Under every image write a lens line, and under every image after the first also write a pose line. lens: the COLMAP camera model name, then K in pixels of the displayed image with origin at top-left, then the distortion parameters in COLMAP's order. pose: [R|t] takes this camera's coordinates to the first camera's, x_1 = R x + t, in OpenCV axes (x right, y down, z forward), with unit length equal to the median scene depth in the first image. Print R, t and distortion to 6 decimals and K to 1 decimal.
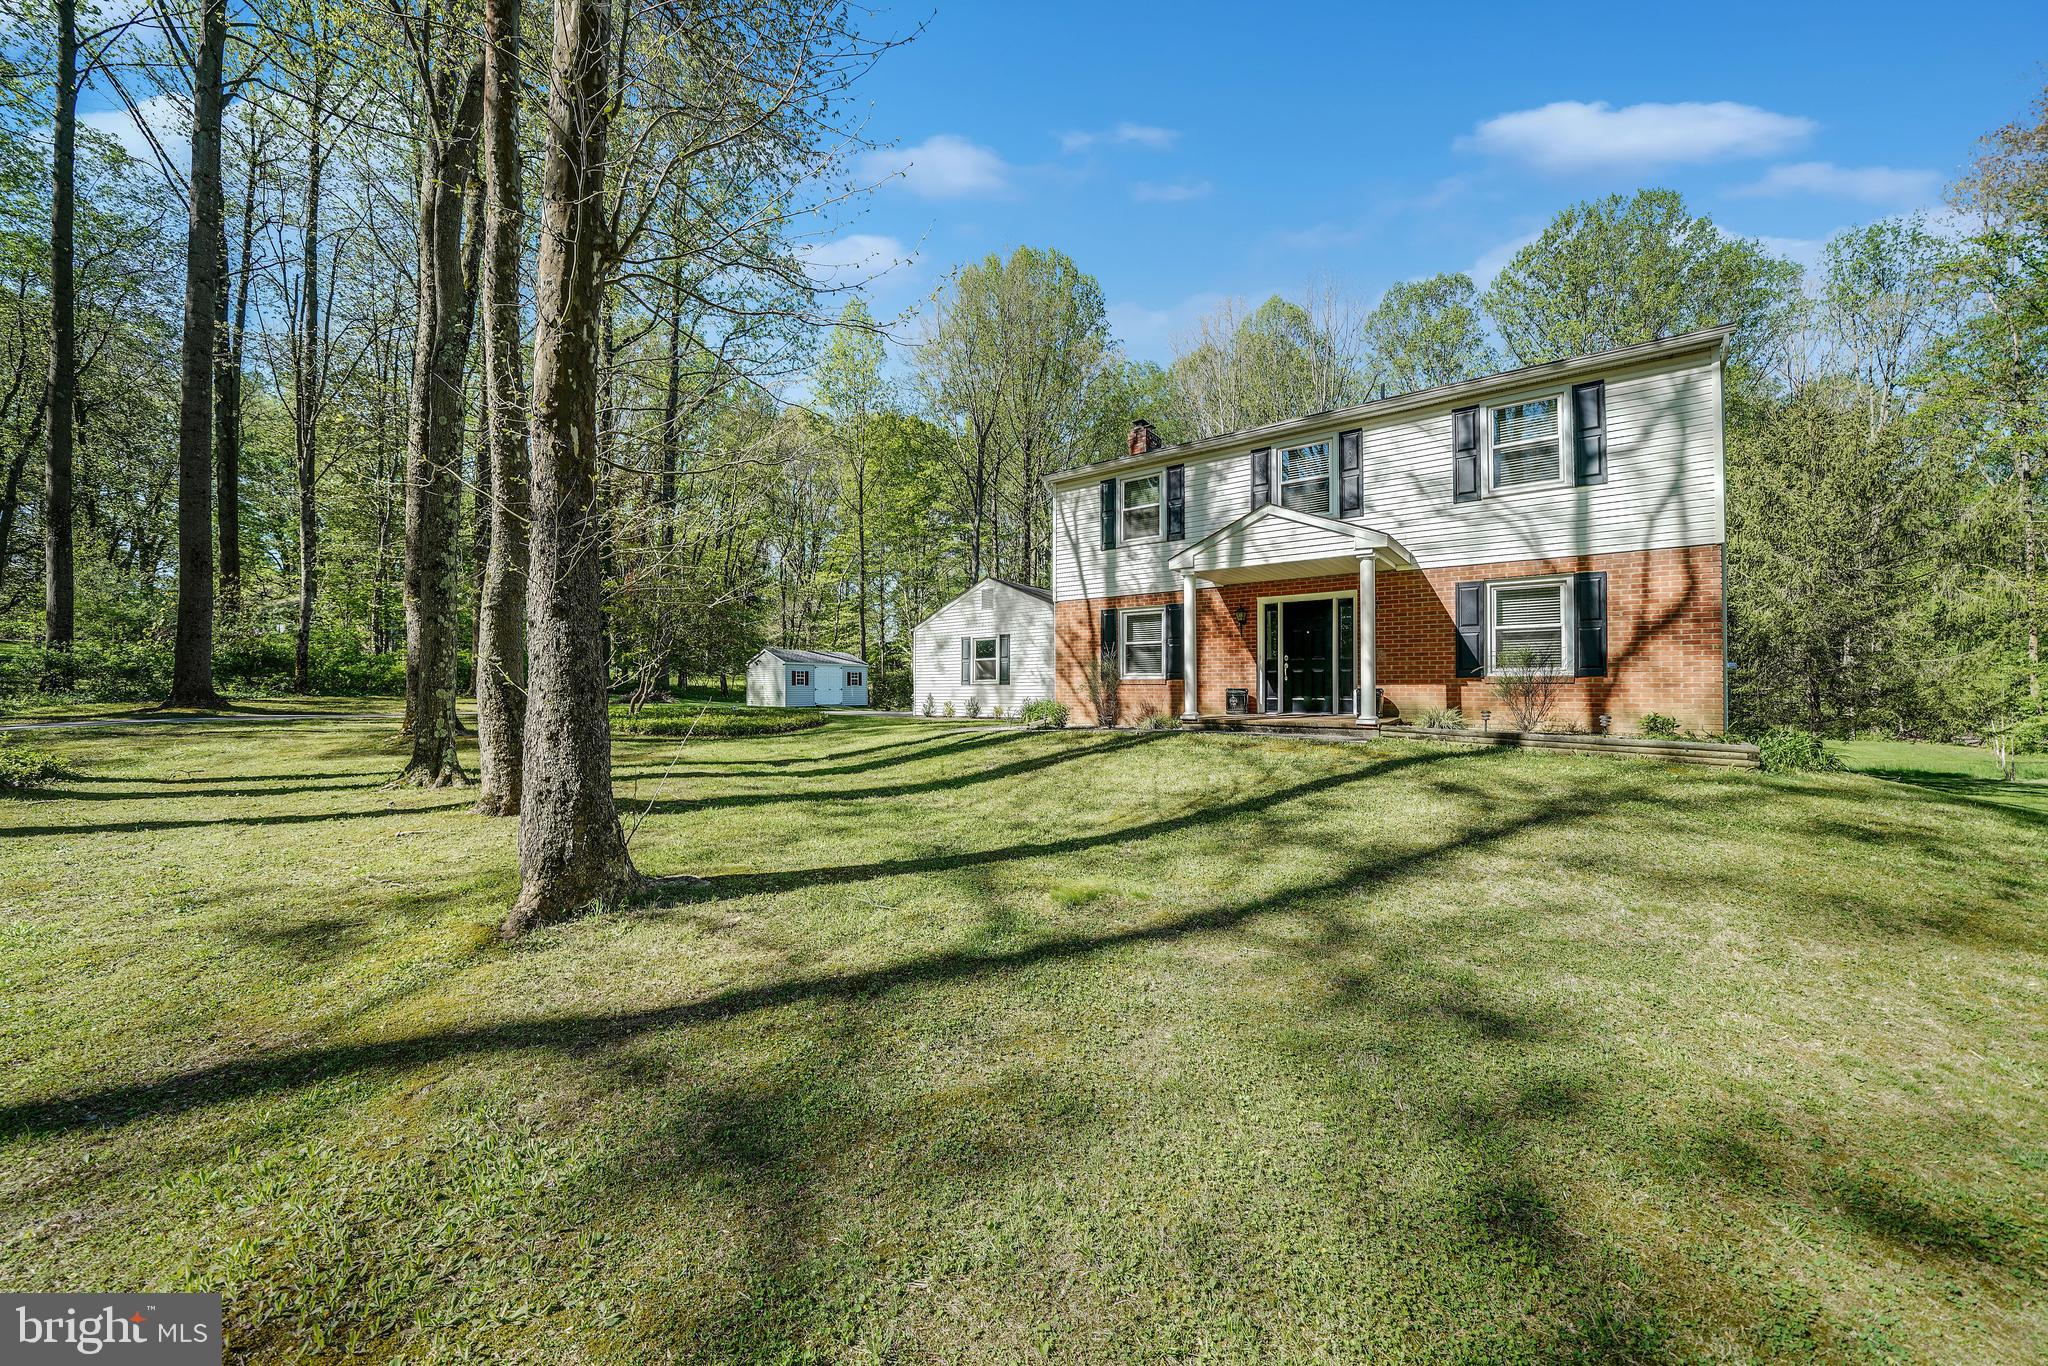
lens RADIAL K [[698.5, 0, 1011.7], [0, 698.5, 678.9], [0, 0, 1]] dist [-0.025240, 0.000004]
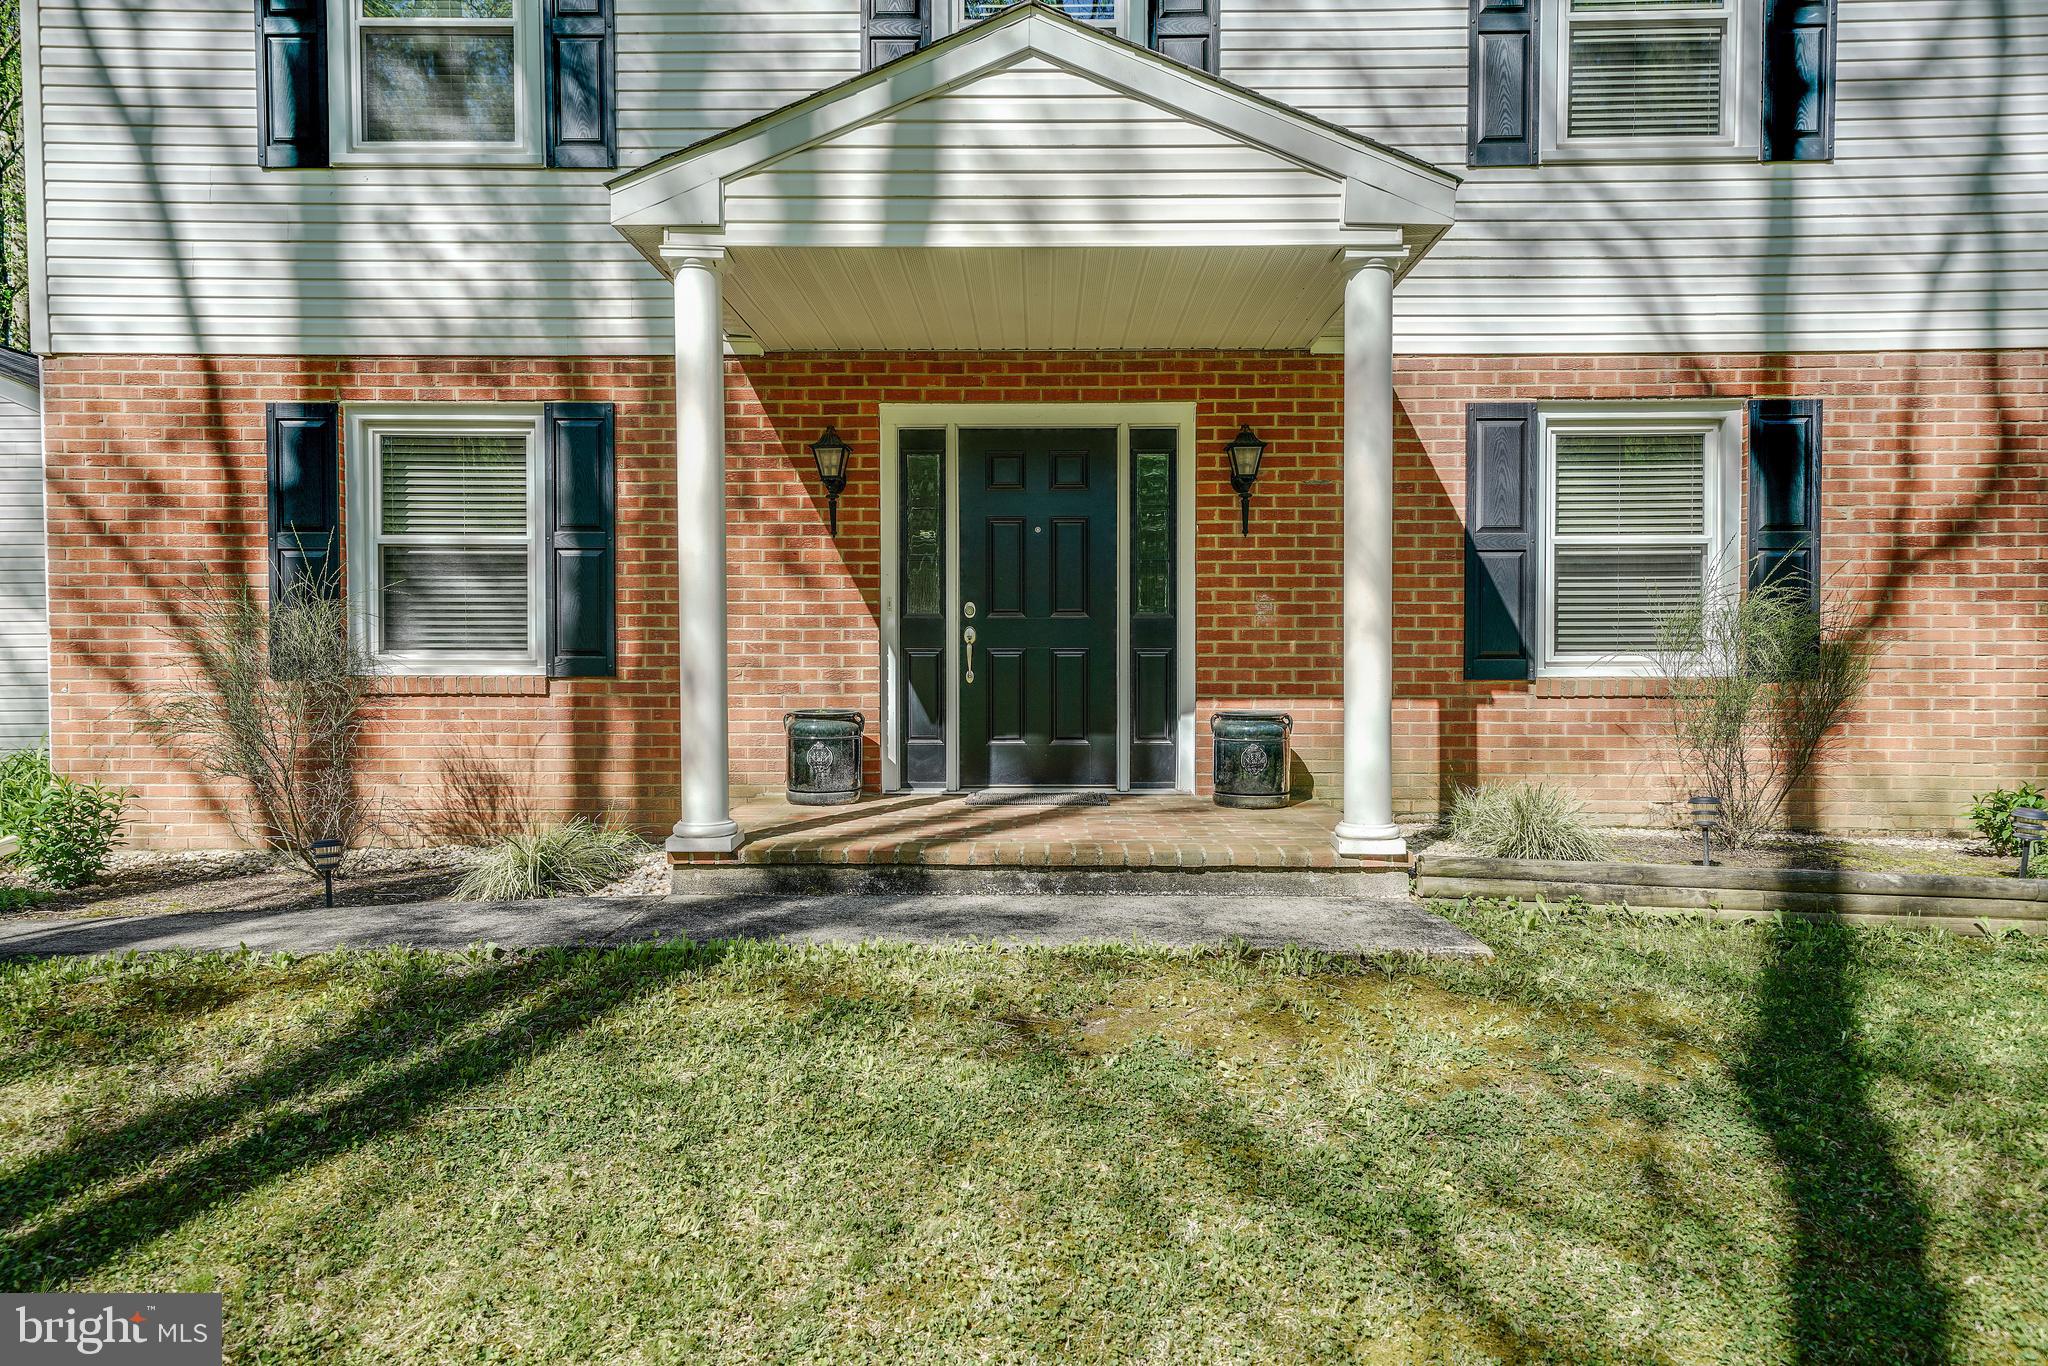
lens RADIAL K [[1324.6, 0, 1024.0], [0, 1324.6, 683.0], [0, 0, 1]] dist [0.008701, 0.003159]
pose [[0.789929, -0.013240, 0.613055, 0.060572], [-0.008353, 0.999442, 0.032347, -0.018664], [-0.613141, -0.030673, 0.789378, 0.585299]]
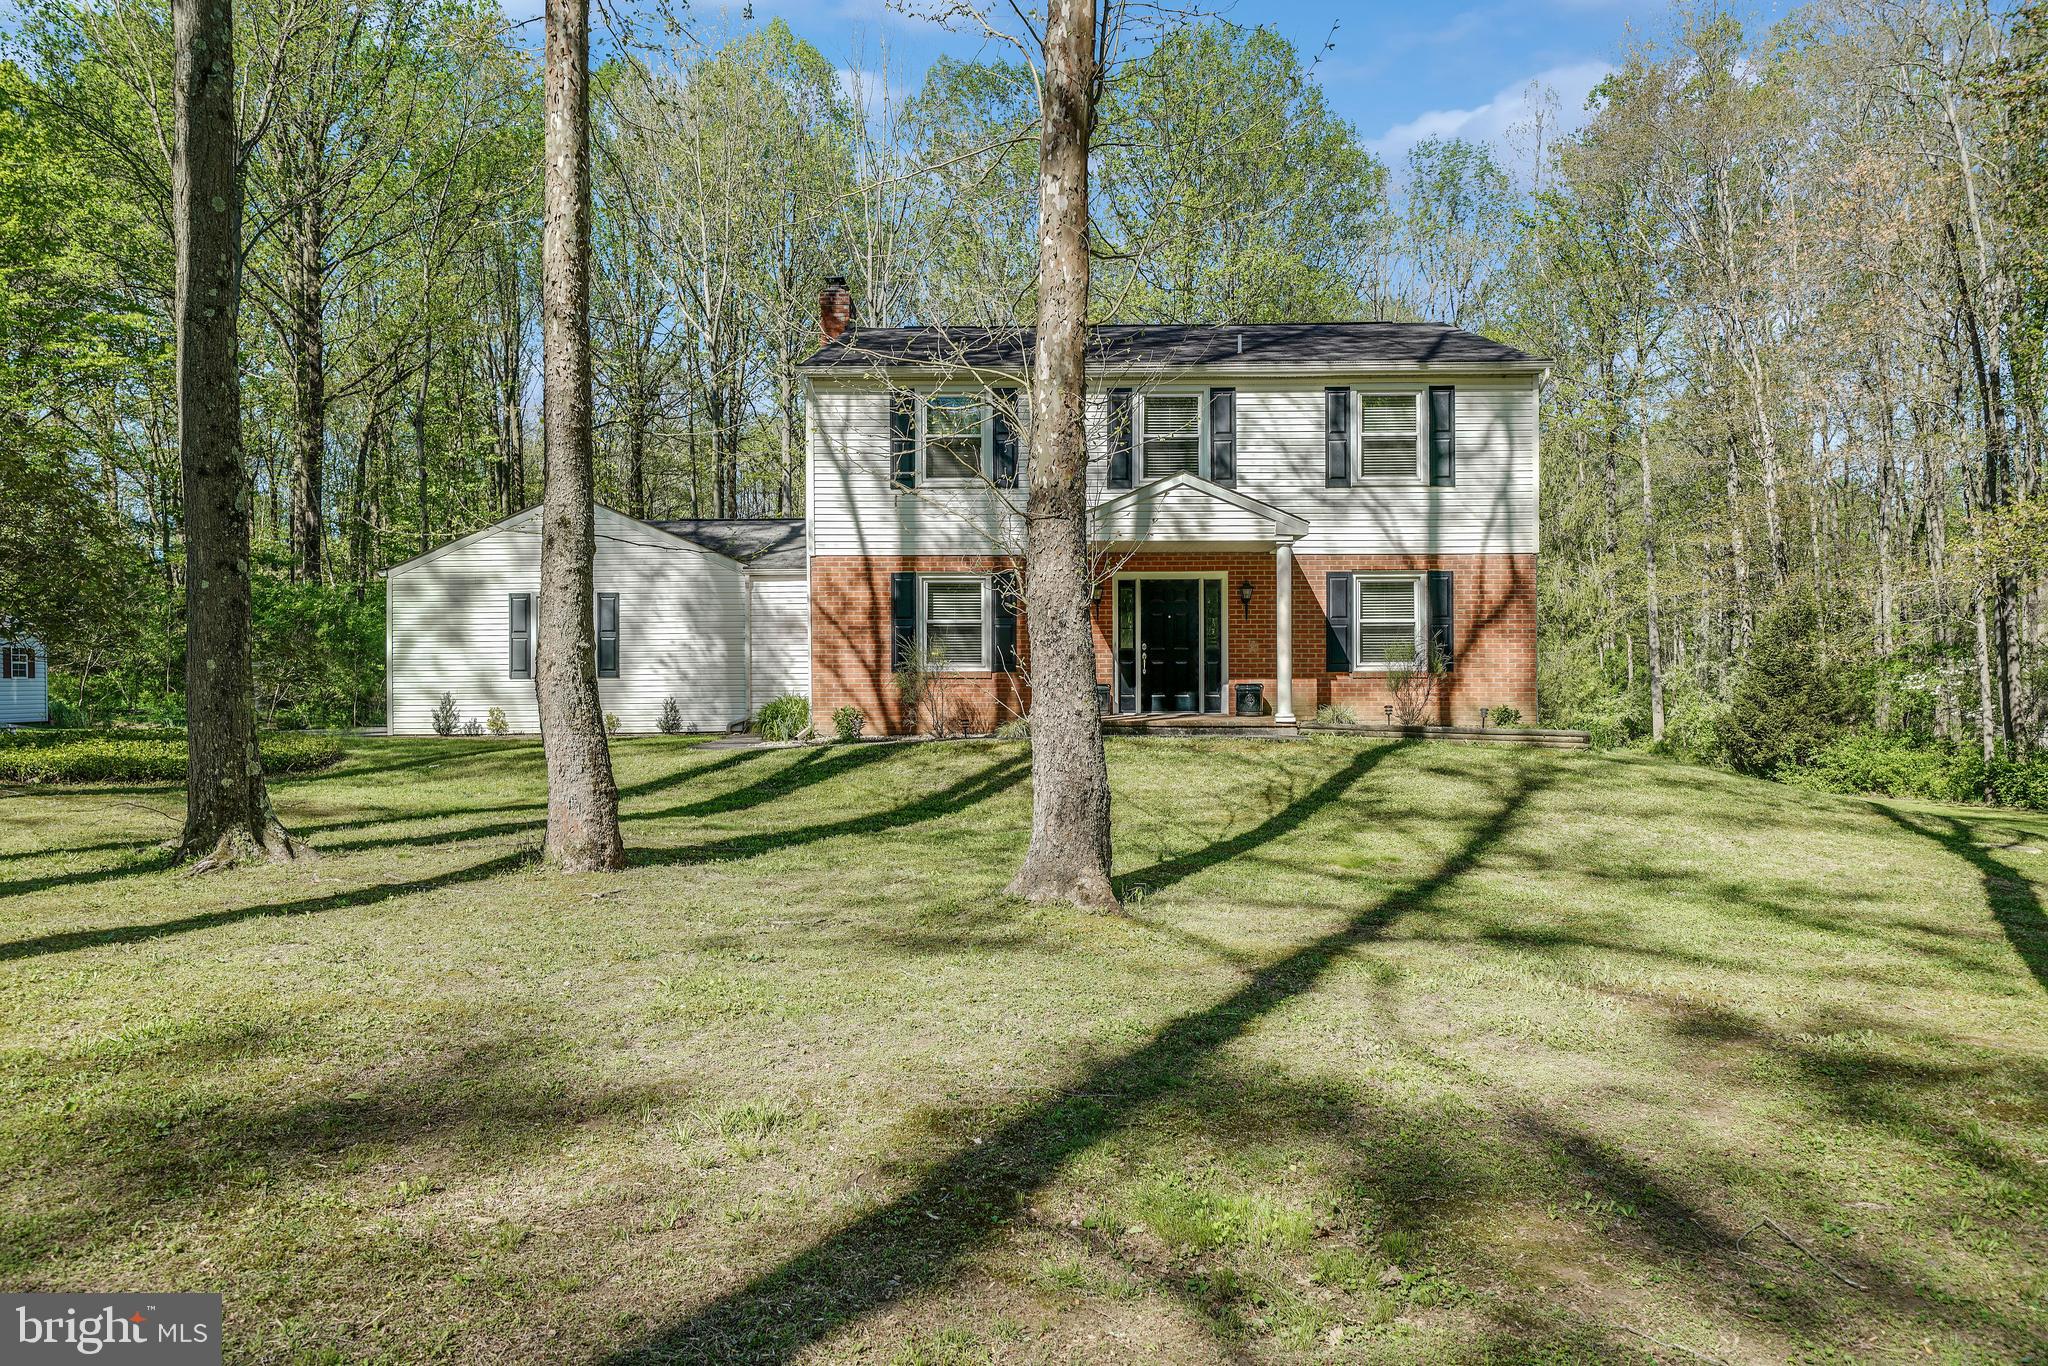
lens RADIAL K [[1324.6, 0, 1024.0], [0, 1324.6, 683.0], [0, 0, 1]] dist [0.008701, 0.003159]
pose [[0.798899, -0.003591, 0.601455, -0.751478], [-0.004712, 0.999914, 0.012228, -0.005983], [-0.601447, -0.012603, 0.798813, -0.197355]]
